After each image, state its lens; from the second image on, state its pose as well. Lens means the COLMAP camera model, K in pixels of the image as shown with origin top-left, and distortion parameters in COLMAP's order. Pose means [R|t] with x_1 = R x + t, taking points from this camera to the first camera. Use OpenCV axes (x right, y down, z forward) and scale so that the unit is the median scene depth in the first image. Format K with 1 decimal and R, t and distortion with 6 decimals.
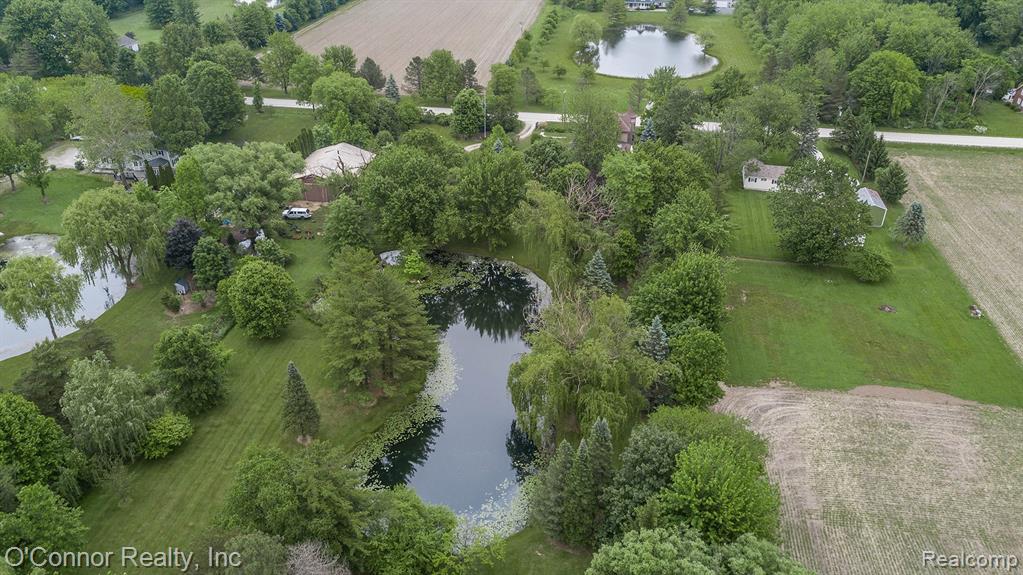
lens RADIAL K [[780.6, 0, 500.5], [0, 780.6, 293.3], [0, 0, 1]] dist [0.008054, -0.002979]
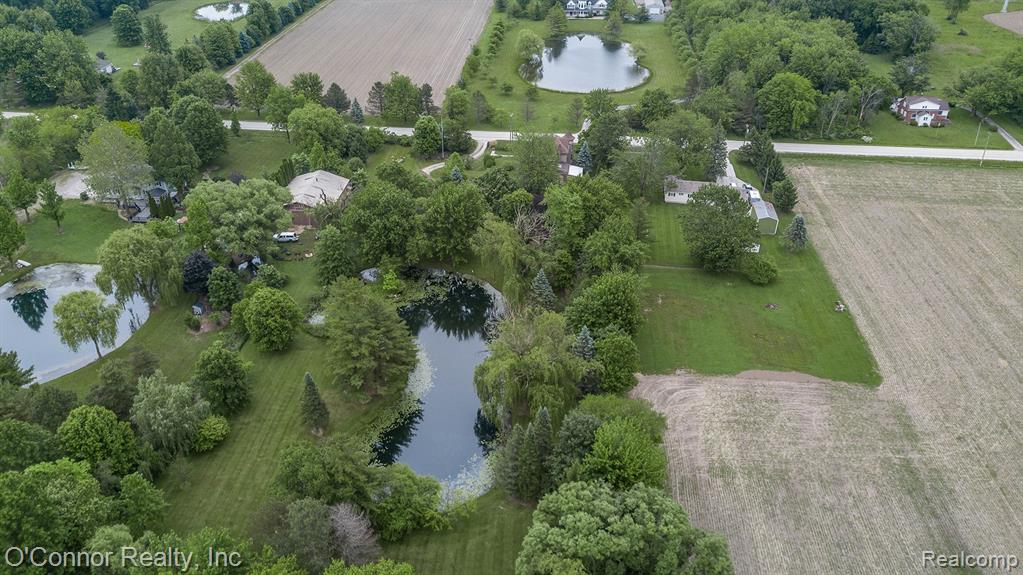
lens RADIAL K [[782.8, 0, 500.5], [0, 782.8, 292.7], [0, 0, 1]] dist [0.004727, -0.000758]
pose [[0.997845, -0.034267, 0.055959, -0.010018], [0.032645, 0.999027, 0.029637, -0.049696], [-0.056921, -0.027746, 0.997993, -0.214429]]
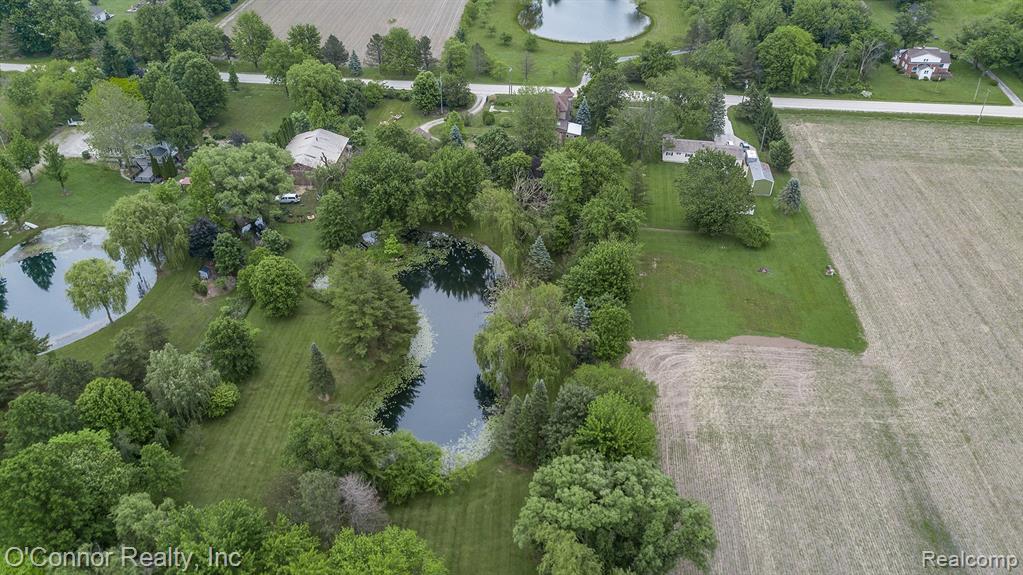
lens RADIAL K [[782.8, 0, 500.5], [0, 782.8, 292.7], [0, 0, 1]] dist [0.004727, -0.000758]
pose [[0.997808, -0.038047, 0.054139, -0.009638], [0.031820, 0.993249, 0.111551, -0.094387], [-0.058018, -0.109583, 0.992283, -0.240893]]
